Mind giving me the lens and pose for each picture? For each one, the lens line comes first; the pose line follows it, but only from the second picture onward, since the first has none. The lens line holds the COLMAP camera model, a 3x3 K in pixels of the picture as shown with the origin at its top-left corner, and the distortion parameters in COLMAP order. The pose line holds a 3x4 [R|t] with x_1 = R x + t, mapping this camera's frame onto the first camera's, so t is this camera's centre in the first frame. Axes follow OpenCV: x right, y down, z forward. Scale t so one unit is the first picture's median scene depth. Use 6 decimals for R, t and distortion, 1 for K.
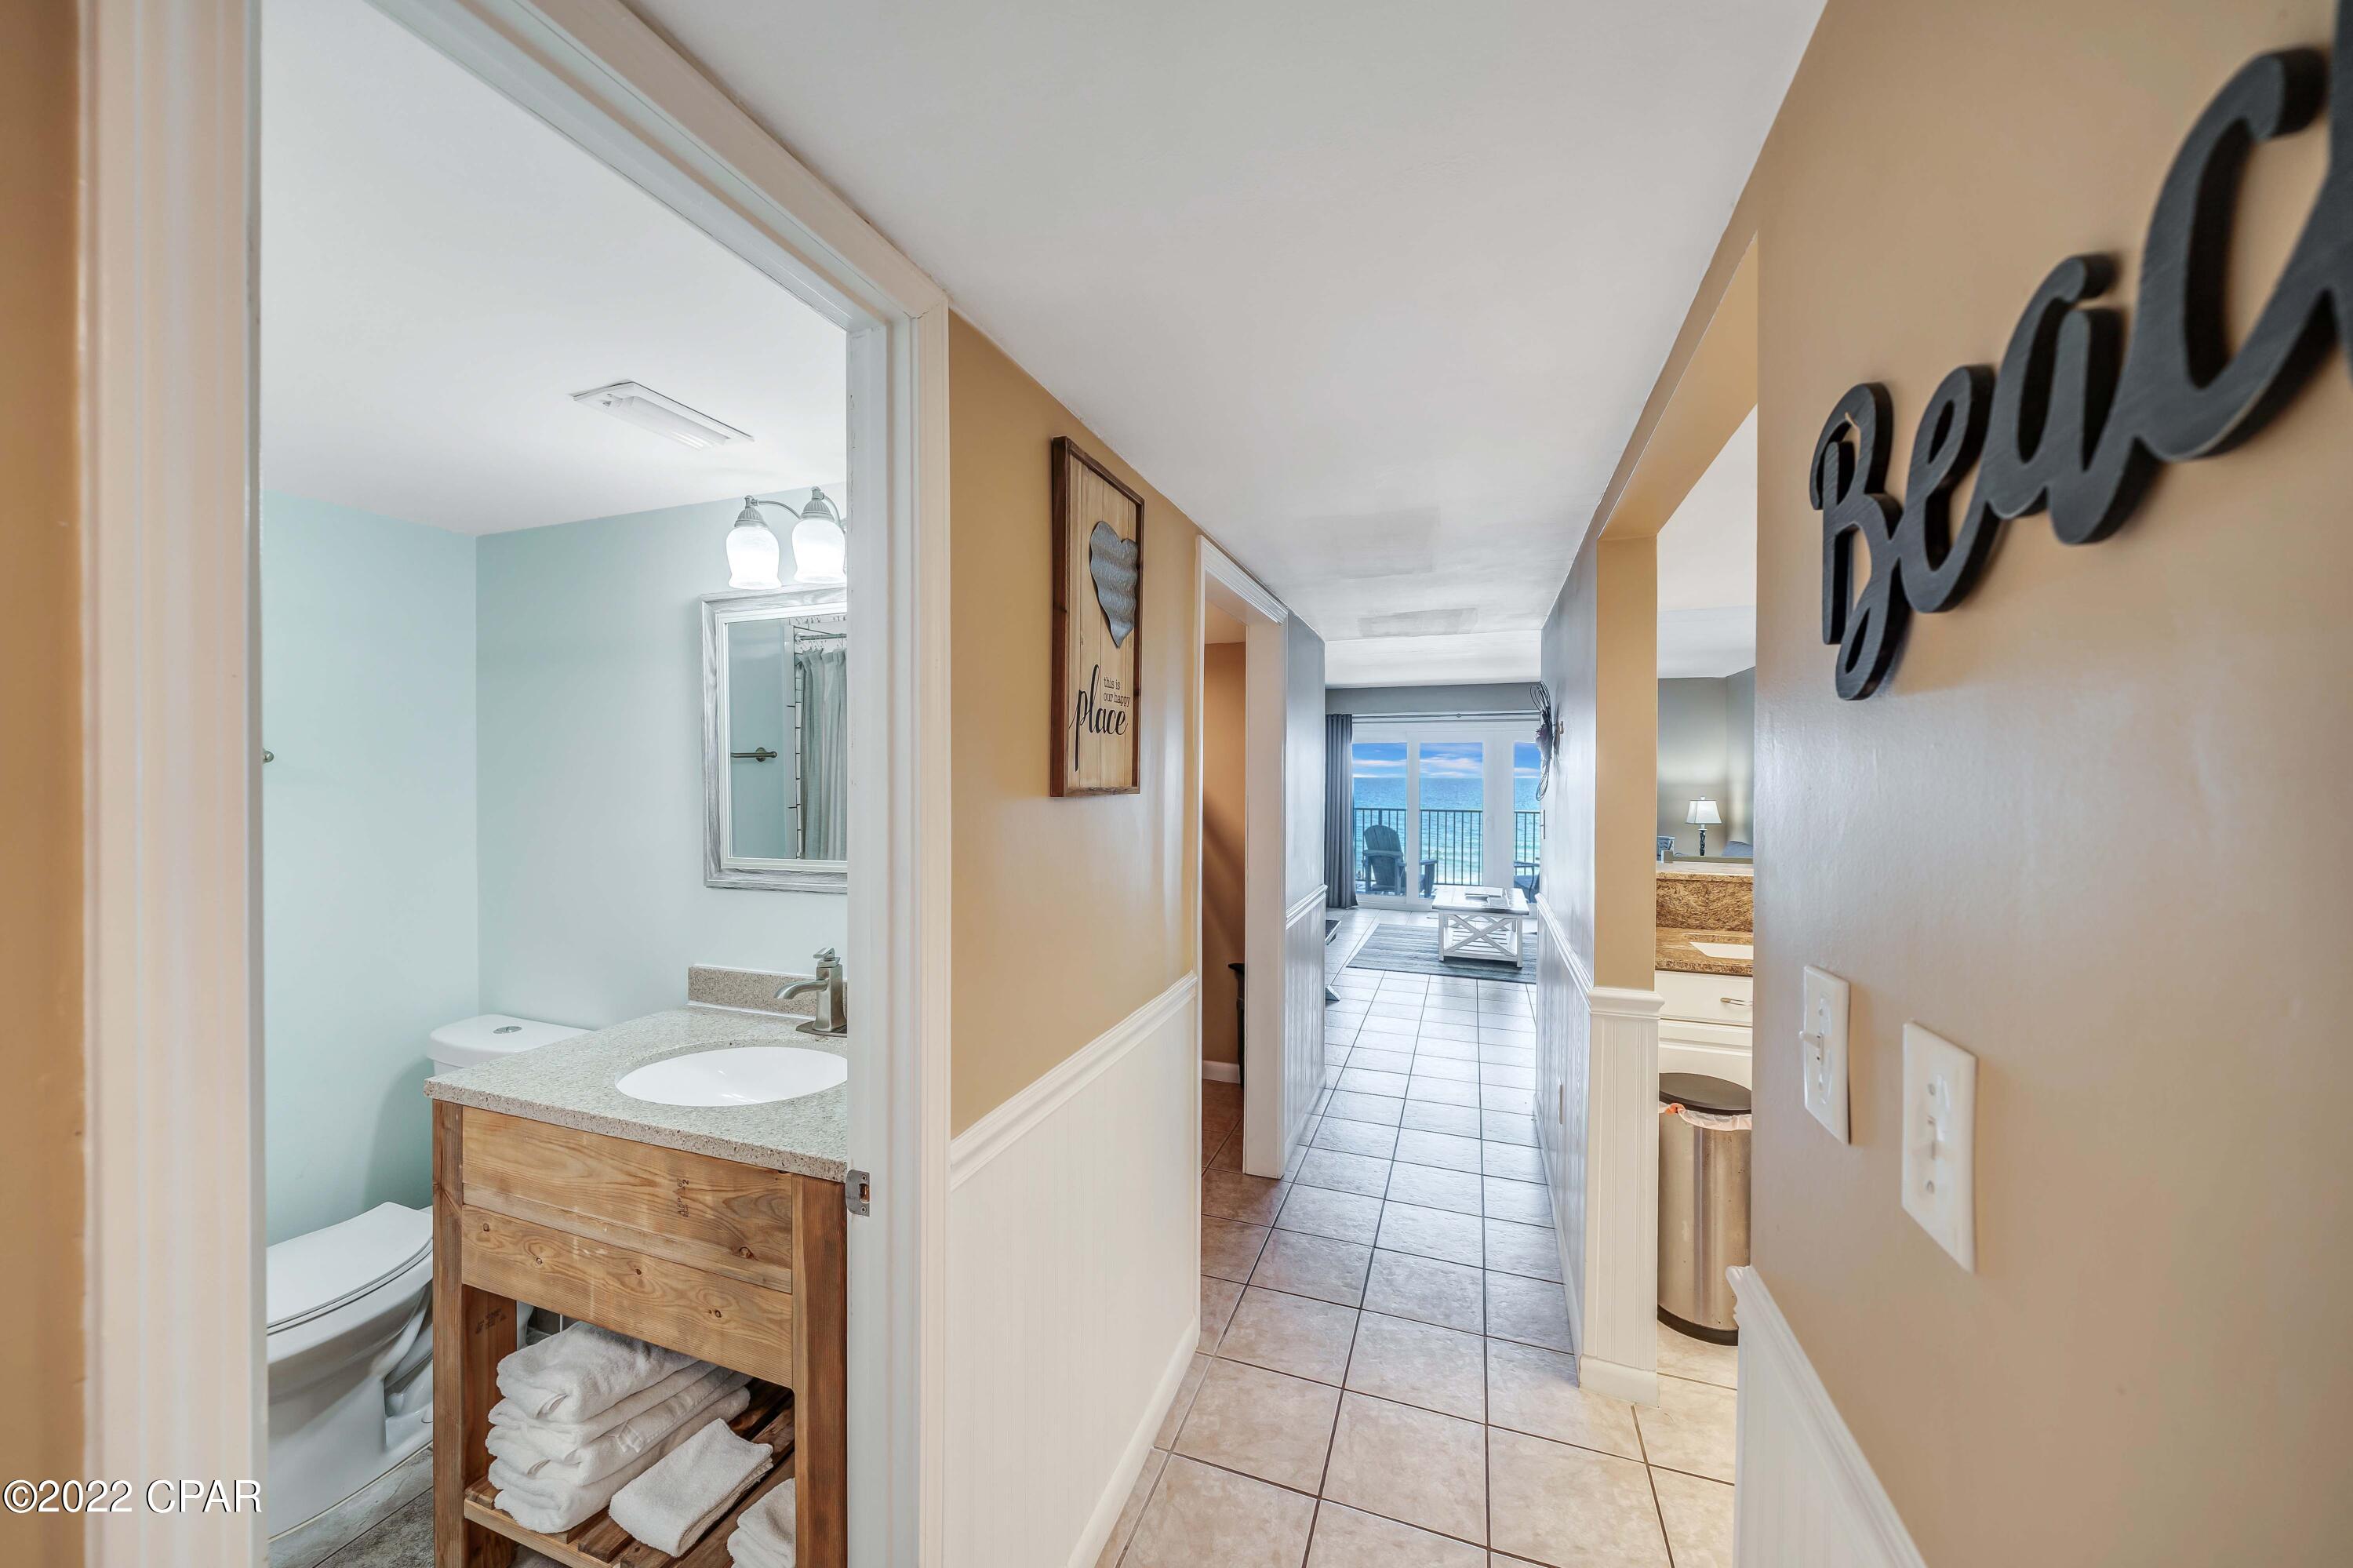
lens RADIAL K [[826.9, 0, 1168.4], [0, 826.9, 780.9], [0, 0, 1]] dist [-0.002834, 0.000272]
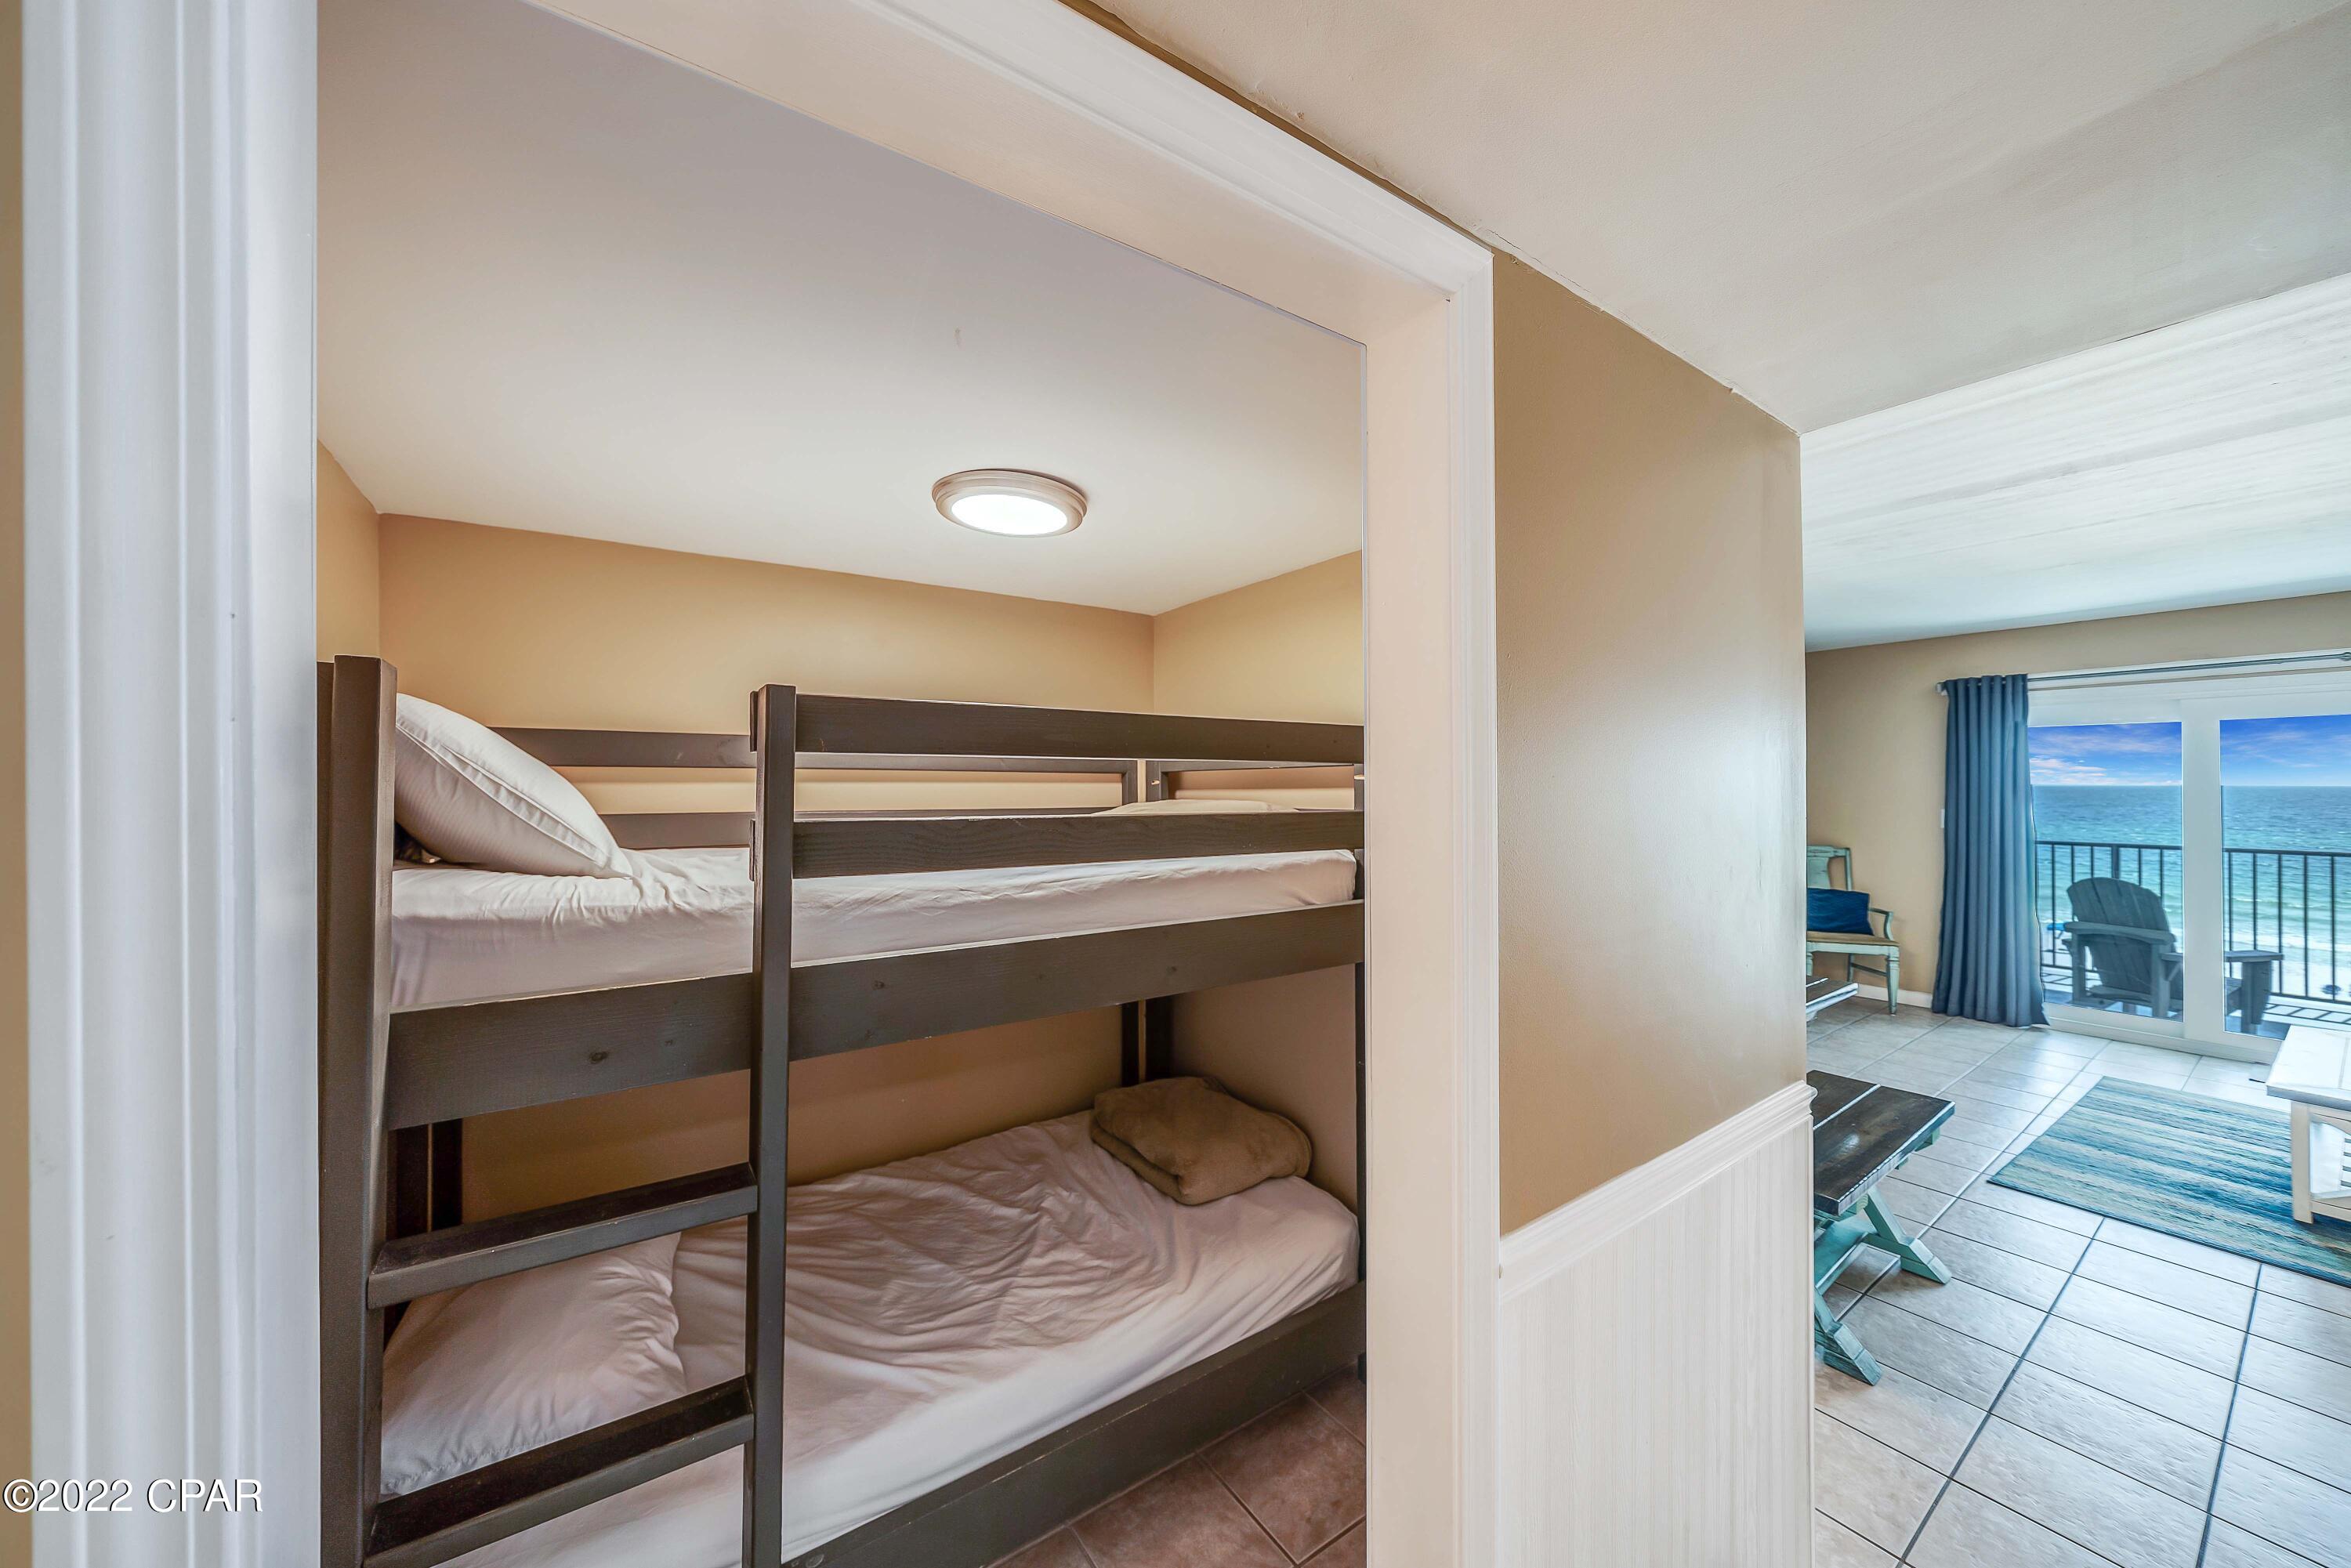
lens RADIAL K [[826.1, 0, 1167.4], [0, 826.1, 780.9], [0, 0, 1]] dist [-0.002834, 0.000272]
pose [[0.815265, -0.009627, -0.579007, 0.064262], [0.001155, 0.999887, -0.014999, -0.001789], [0.579086, 0.011560, 0.815184, 0.198714]]
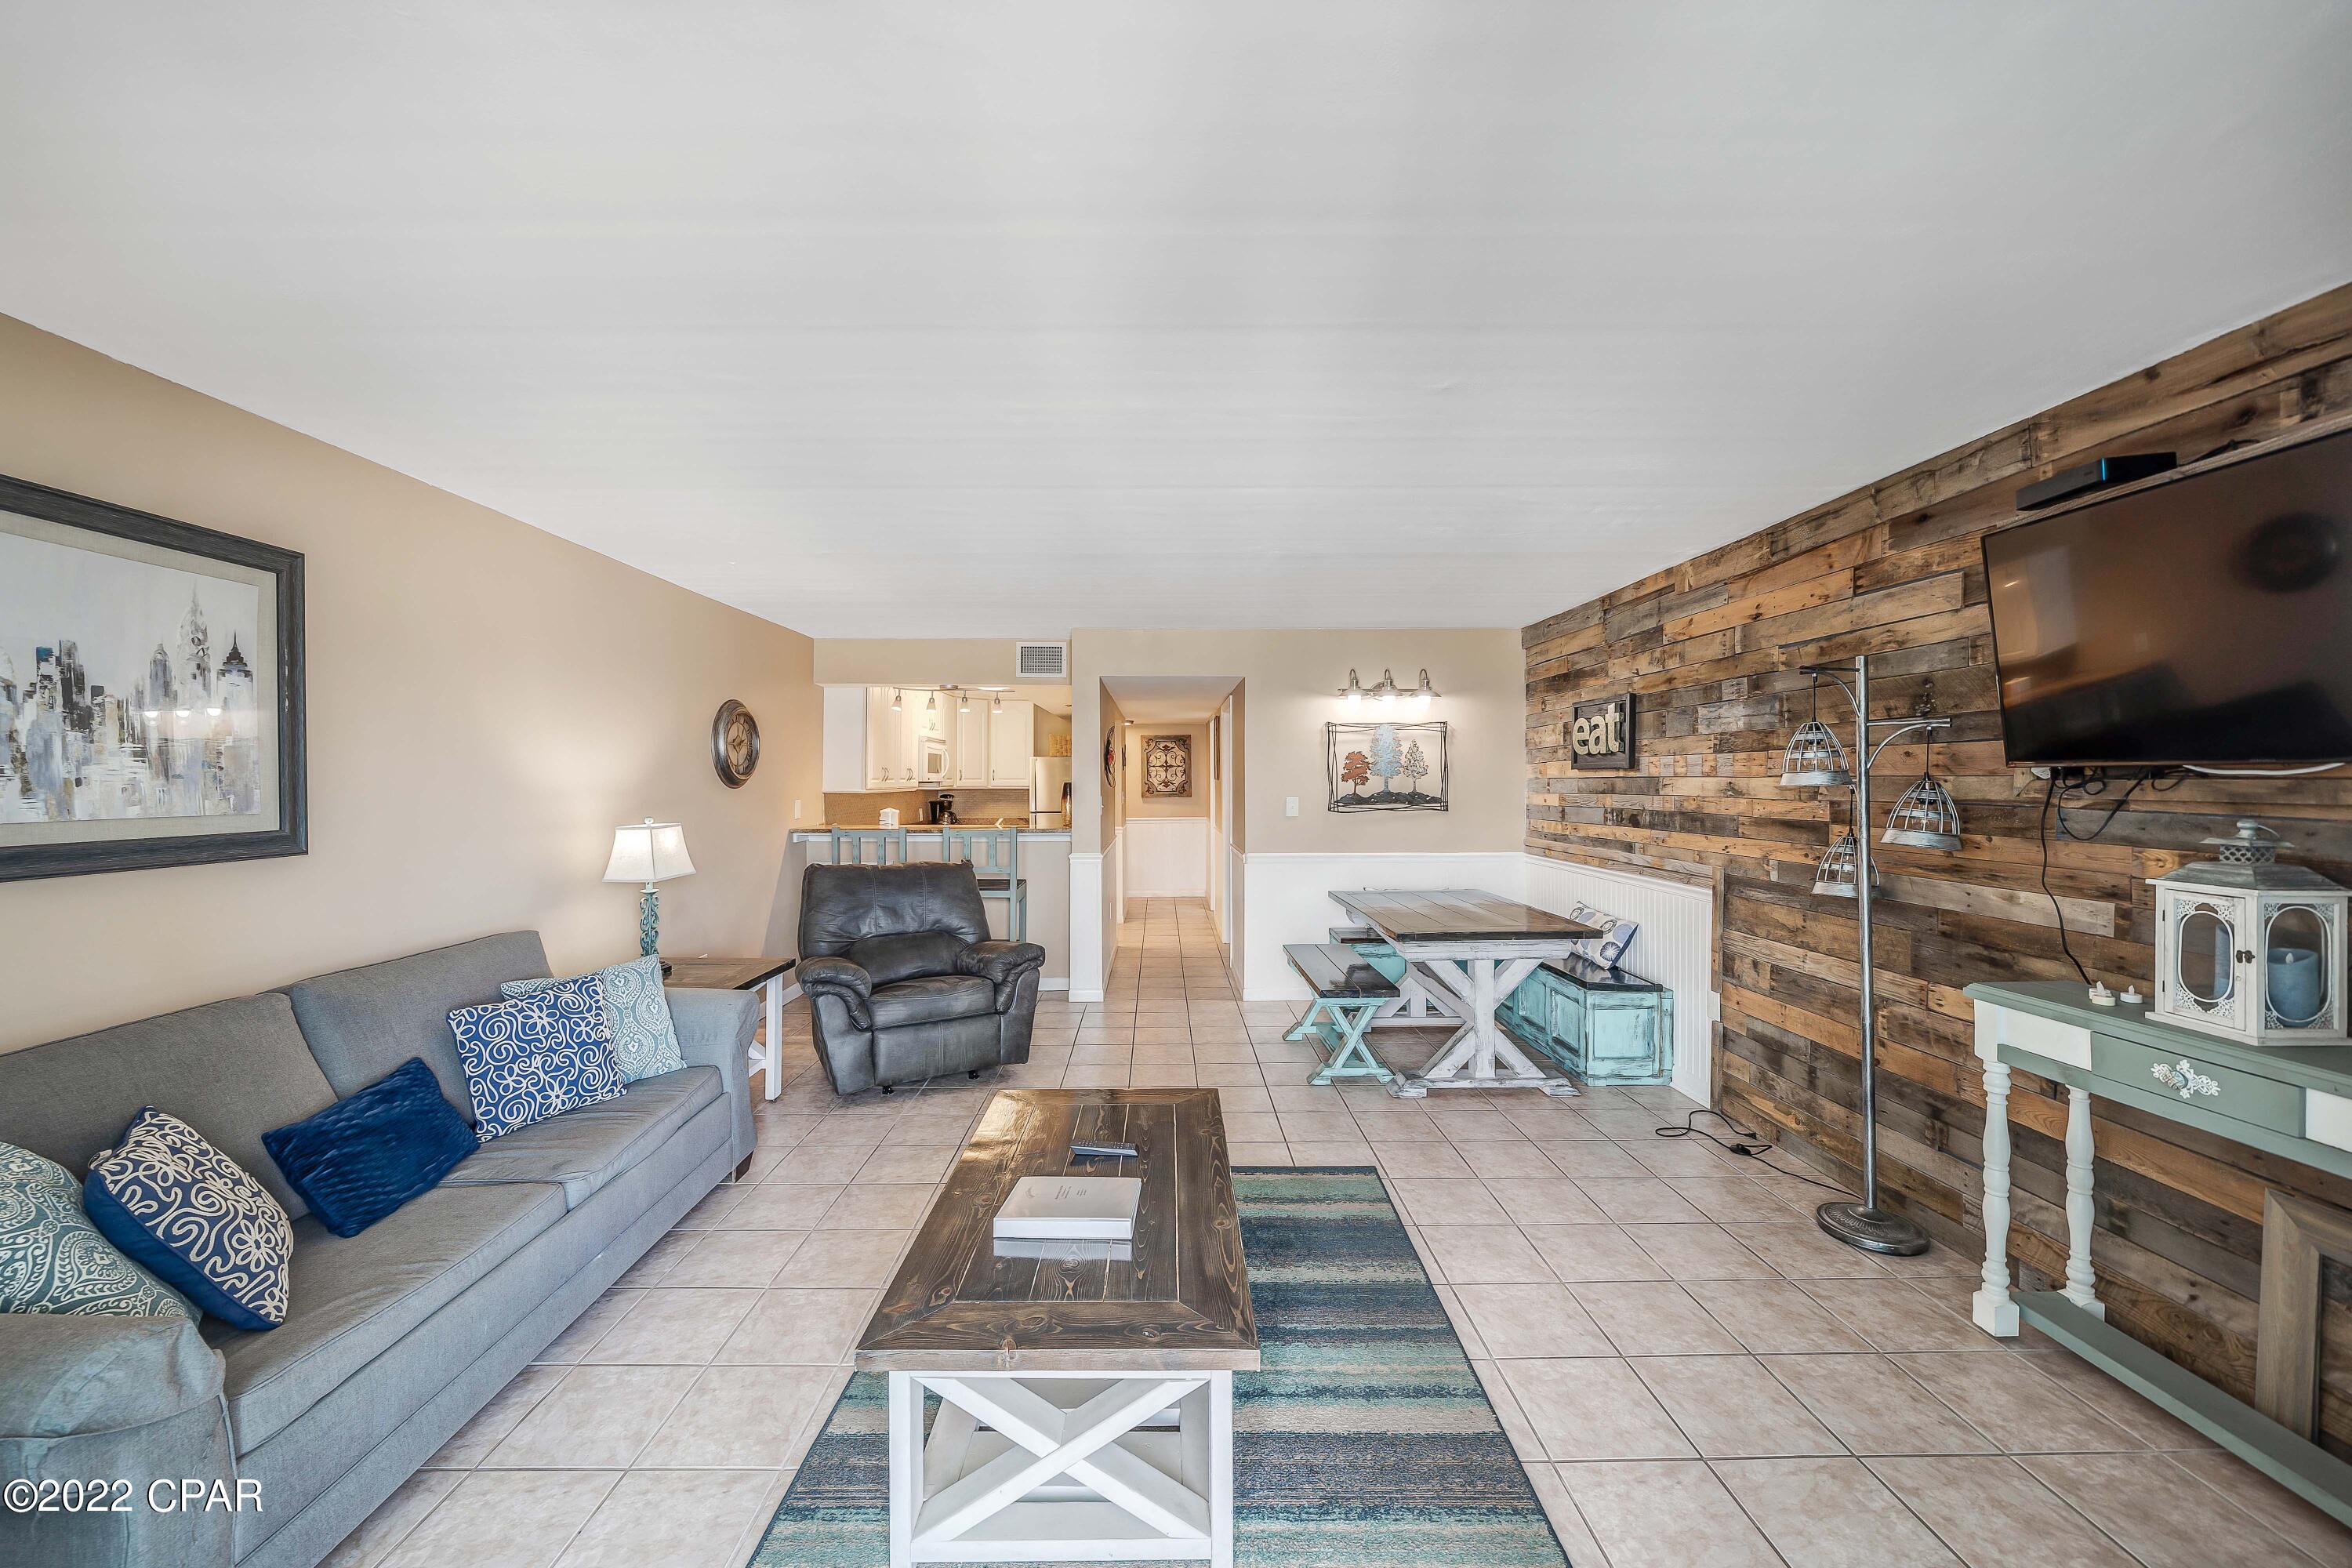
lens RADIAL K [[888.2, 0, 1176.0], [0, 888.2, 784.0], [0, 0, 1]] dist [-0.001260, -0.000110]
pose [[-0.933015, 0.003989, -0.359816, 0.310366], [-0.000794, 0.999913, 0.013143, -0.003895], [0.359838, 0.012549, -0.932931, 0.876357]]
